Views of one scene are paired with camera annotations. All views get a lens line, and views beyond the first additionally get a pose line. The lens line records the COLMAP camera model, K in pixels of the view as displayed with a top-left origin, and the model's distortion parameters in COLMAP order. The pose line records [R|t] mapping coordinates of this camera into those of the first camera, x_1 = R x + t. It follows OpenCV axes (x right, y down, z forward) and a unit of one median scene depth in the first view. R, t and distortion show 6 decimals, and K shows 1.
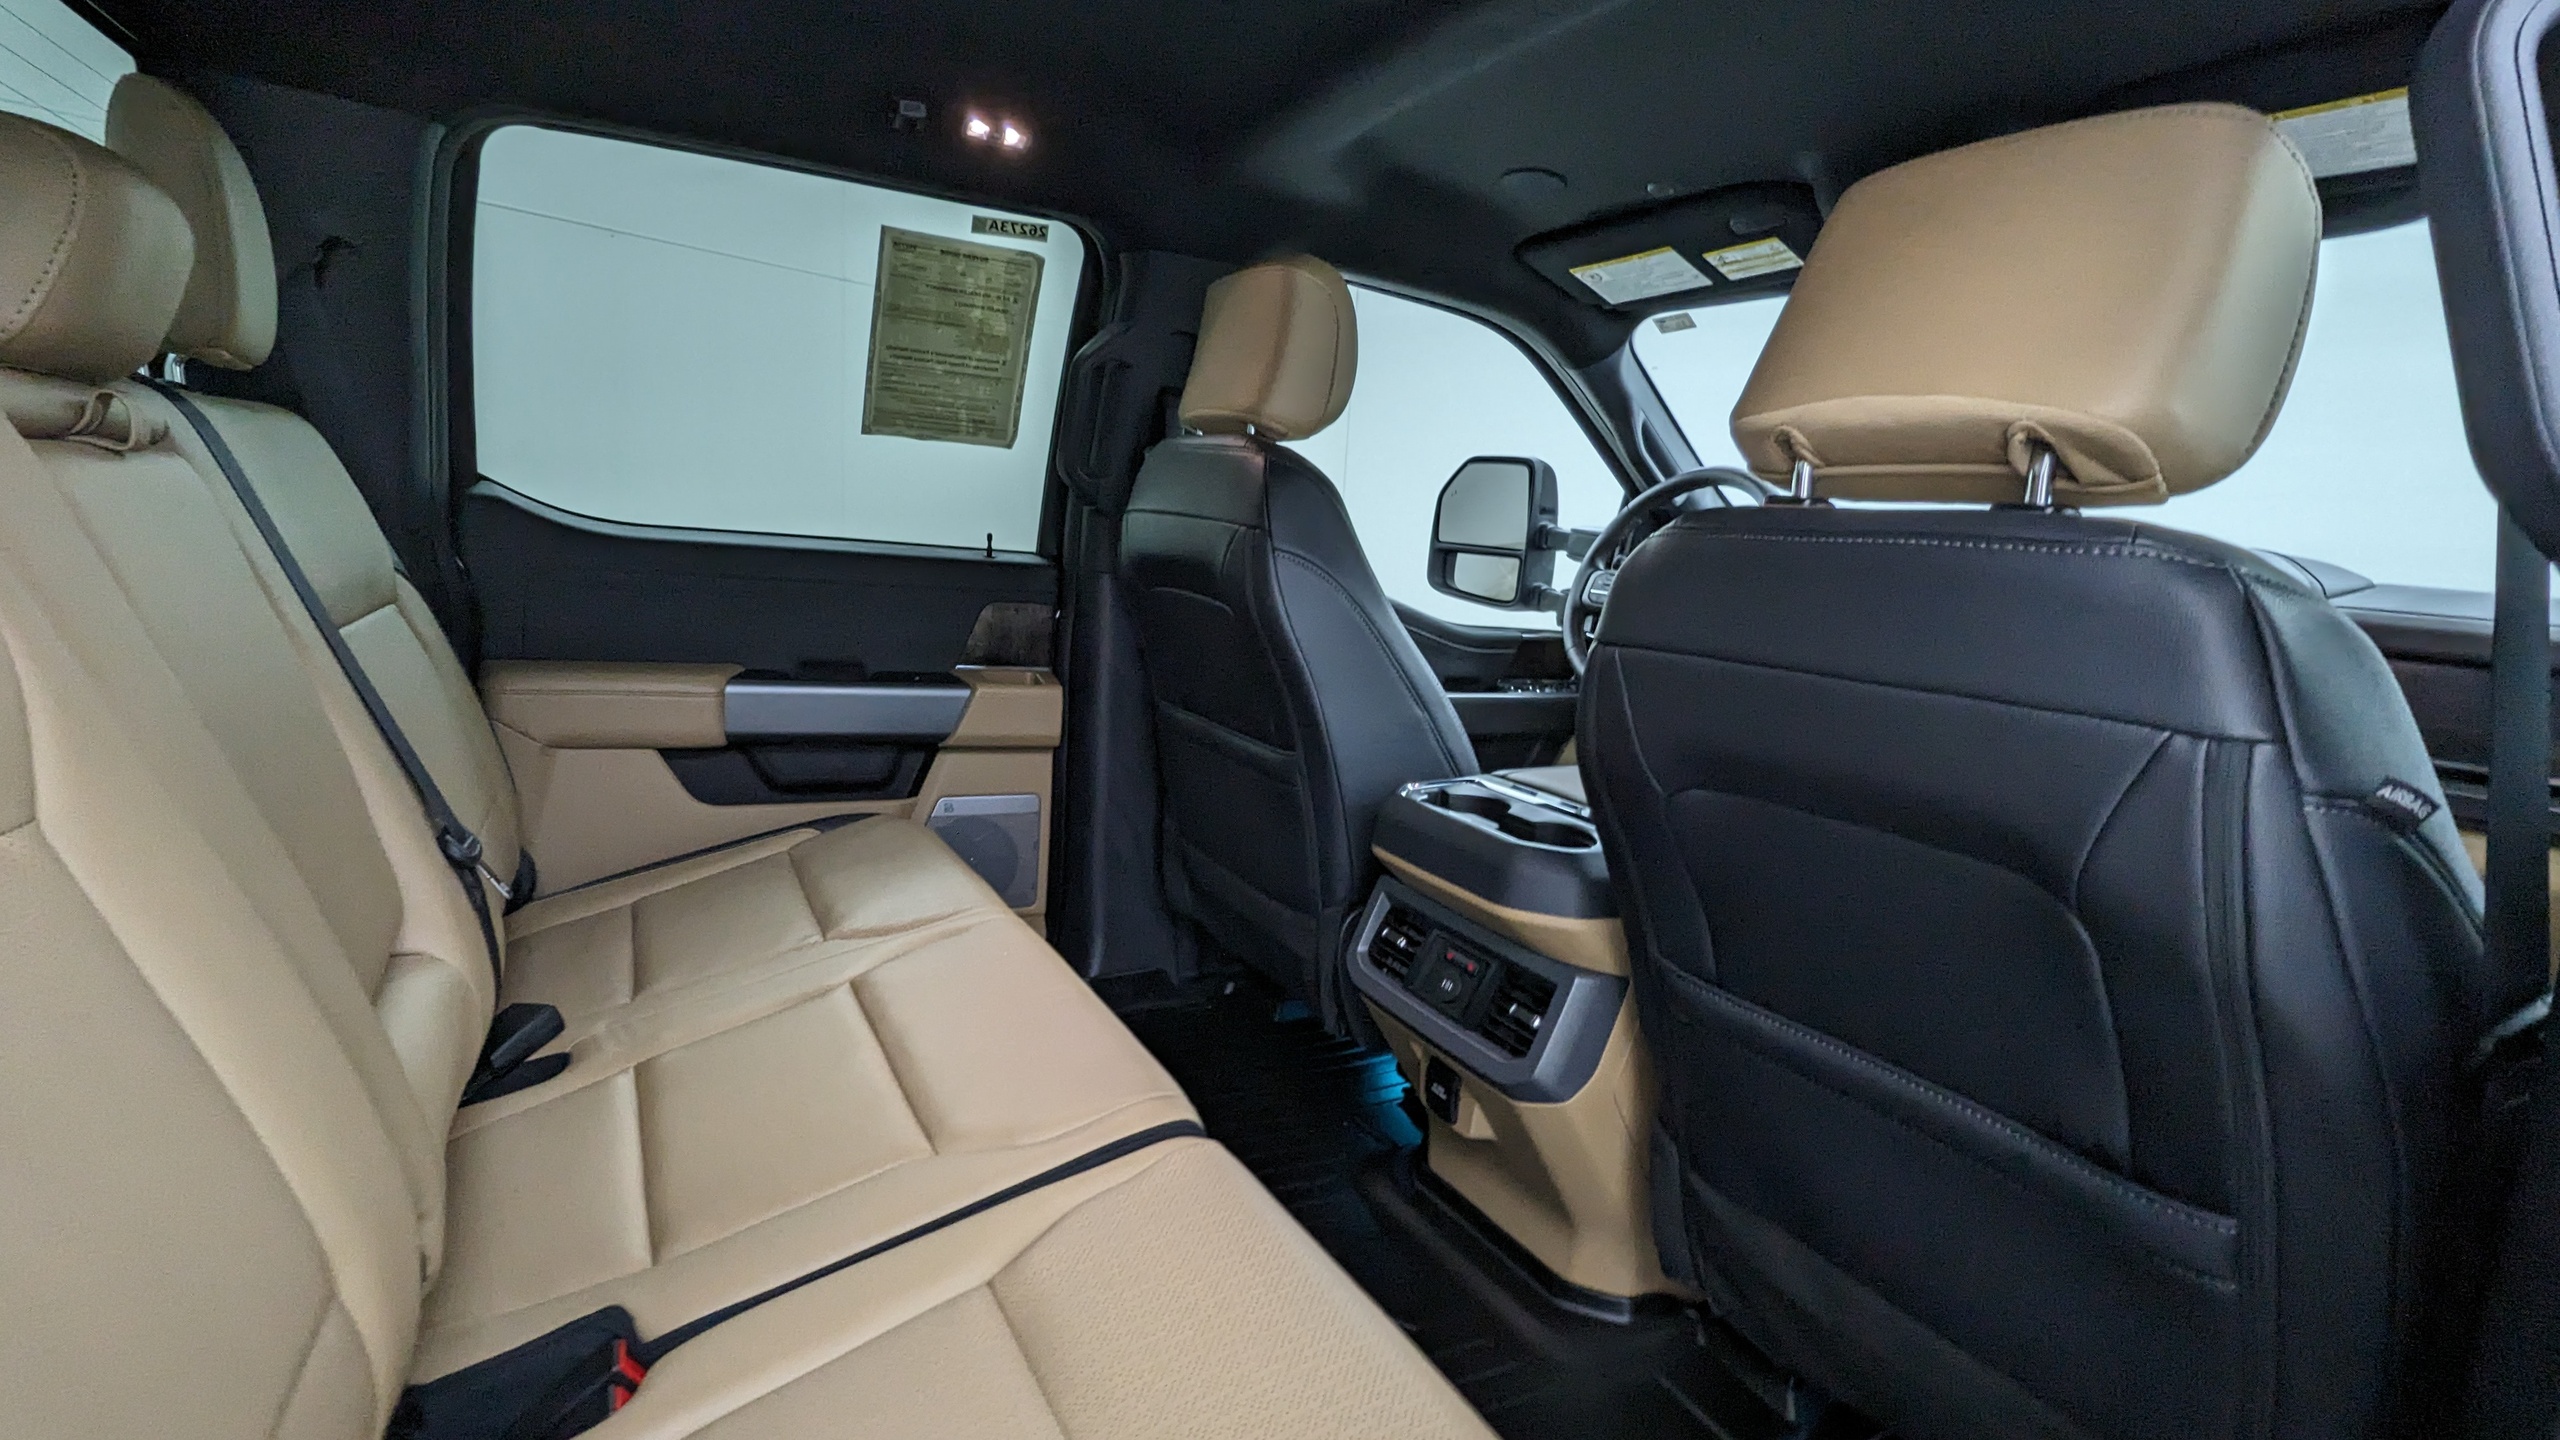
lens RADIAL K [[1246.6, 0, 1287.3], [0, 1246.6, 707.7], [0, 0, 1]] dist [0.015671, -0.002629]
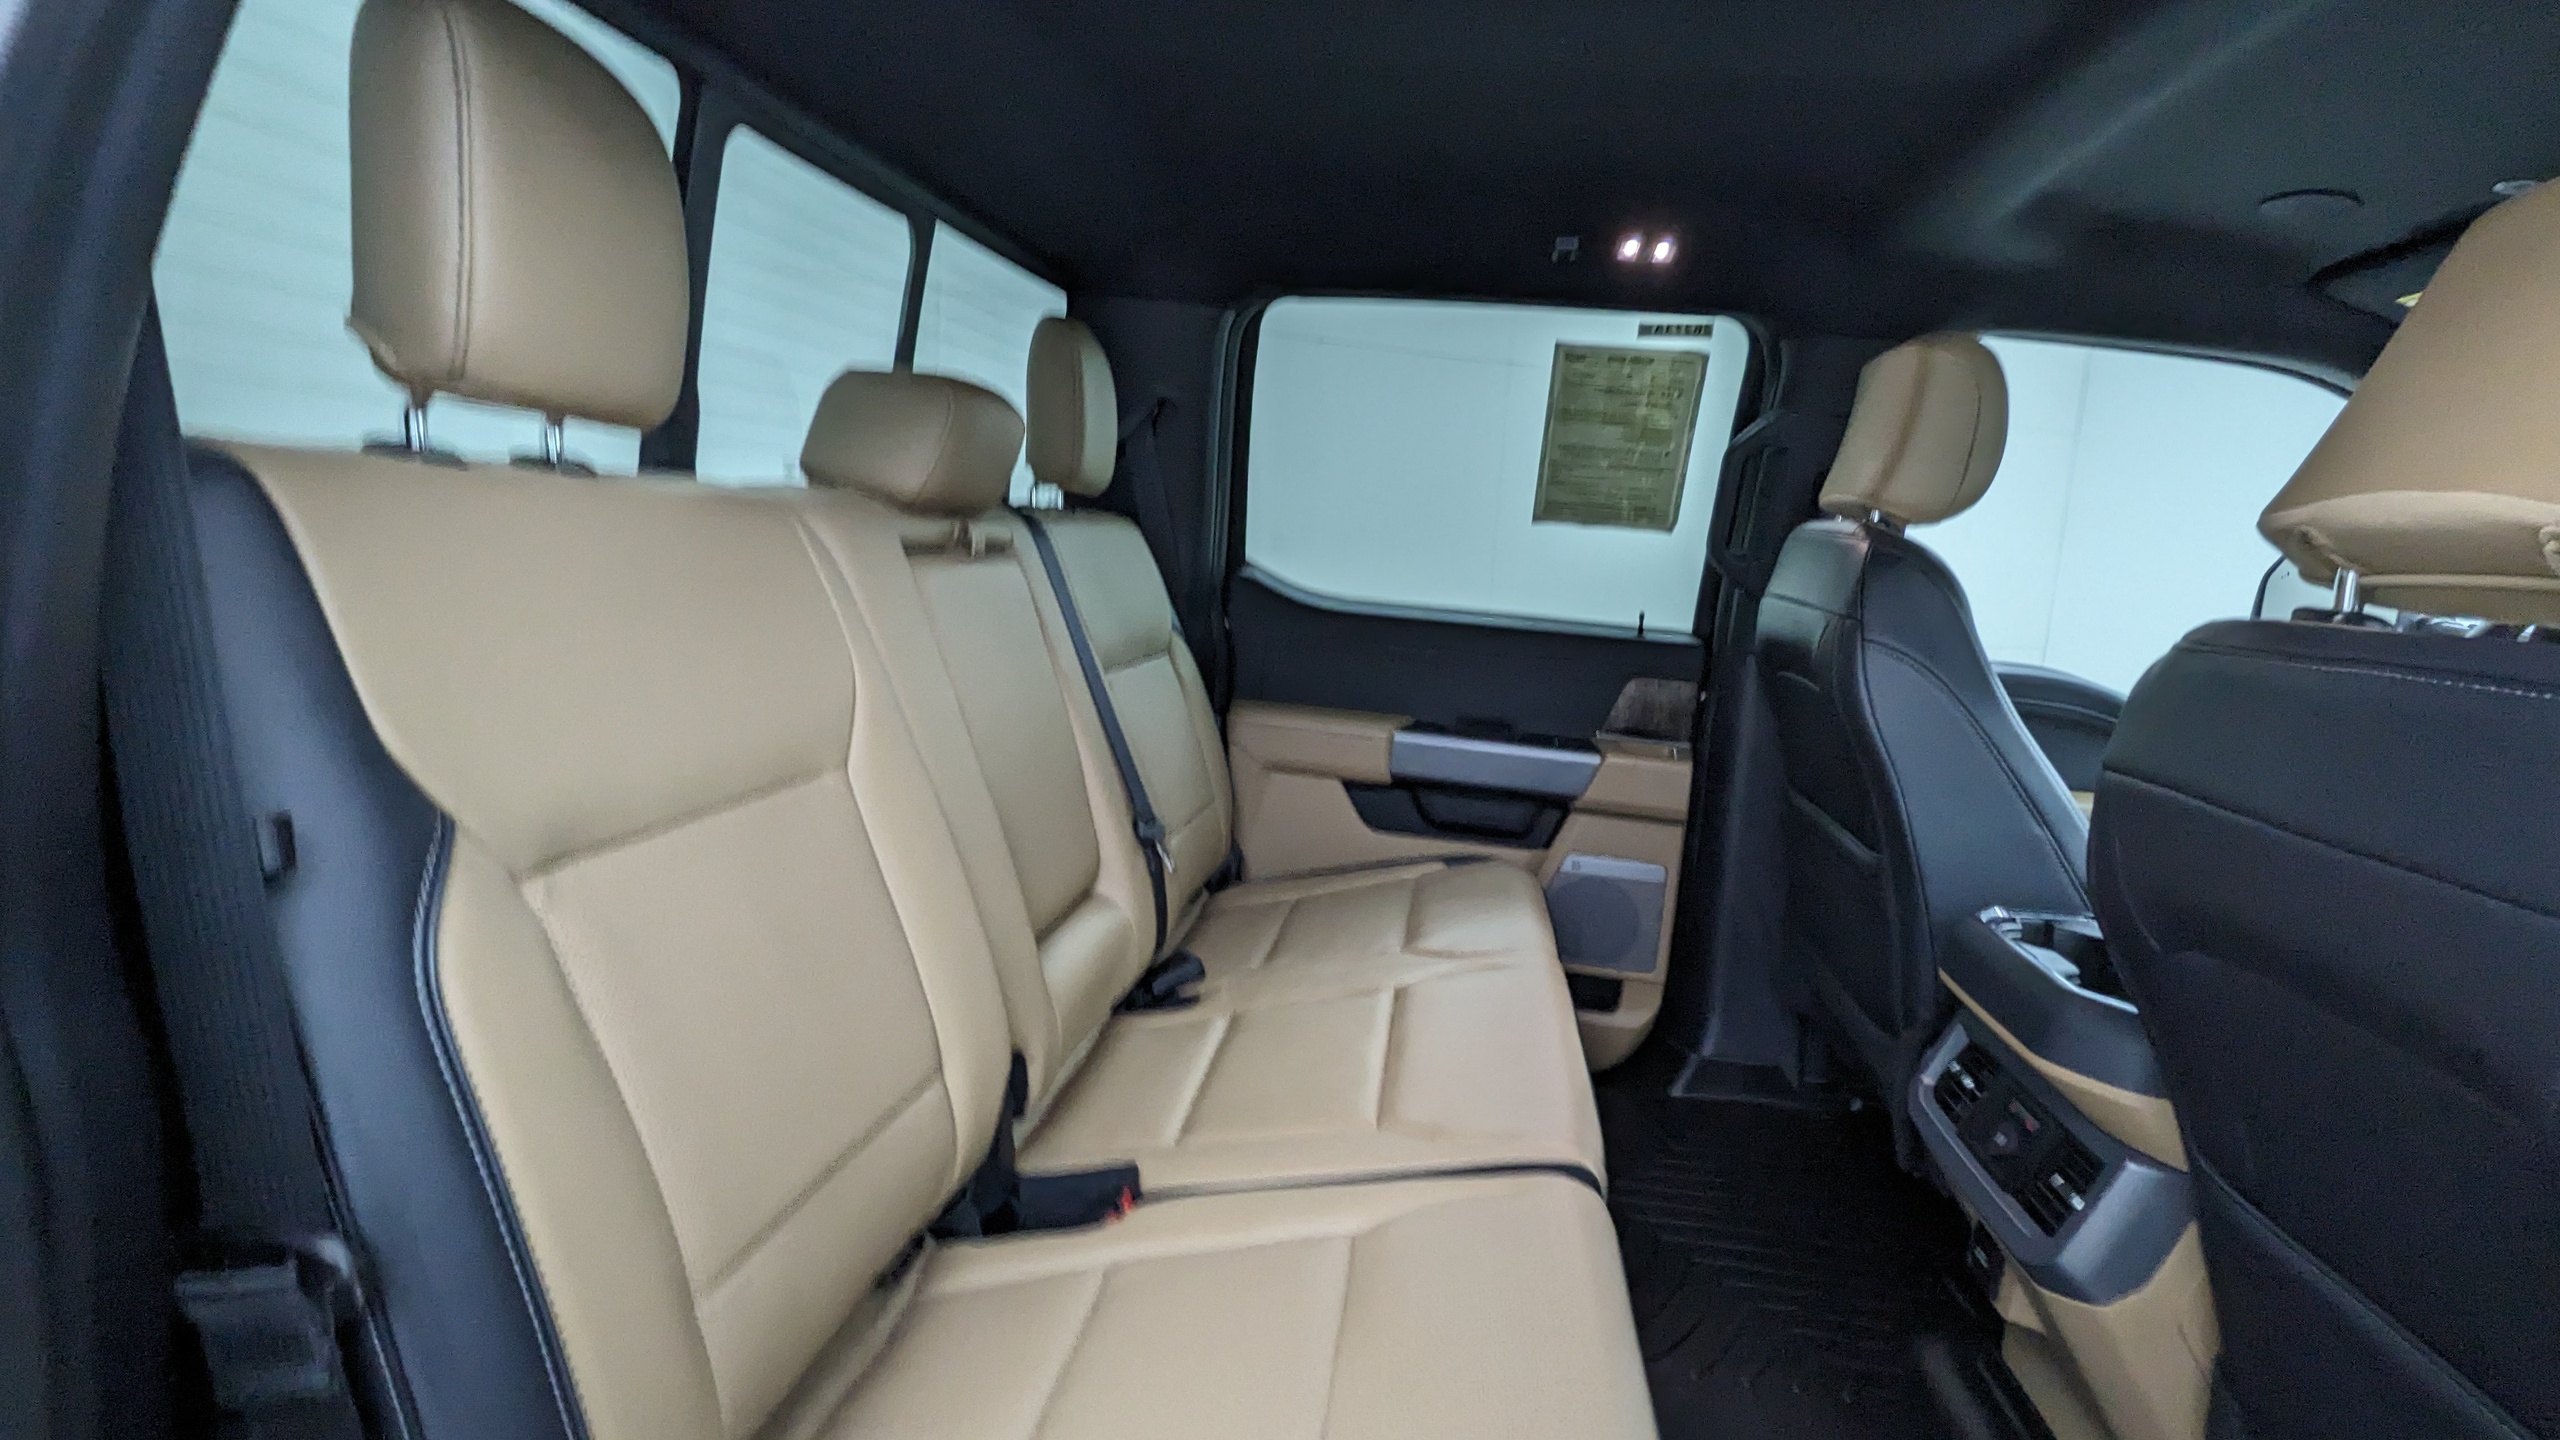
lens RADIAL K [[1246.6, 0, 1287.0], [0, 1246.6, 706.9], [0, 0, 1]] dist [0.015671, -0.002629]
pose [[0.803204, 0.073272, -0.591181, 0.193888], [-0.105317, 0.994240, -0.019860, -0.009827], [0.586321, 0.078213, 0.806294, -0.031465]]
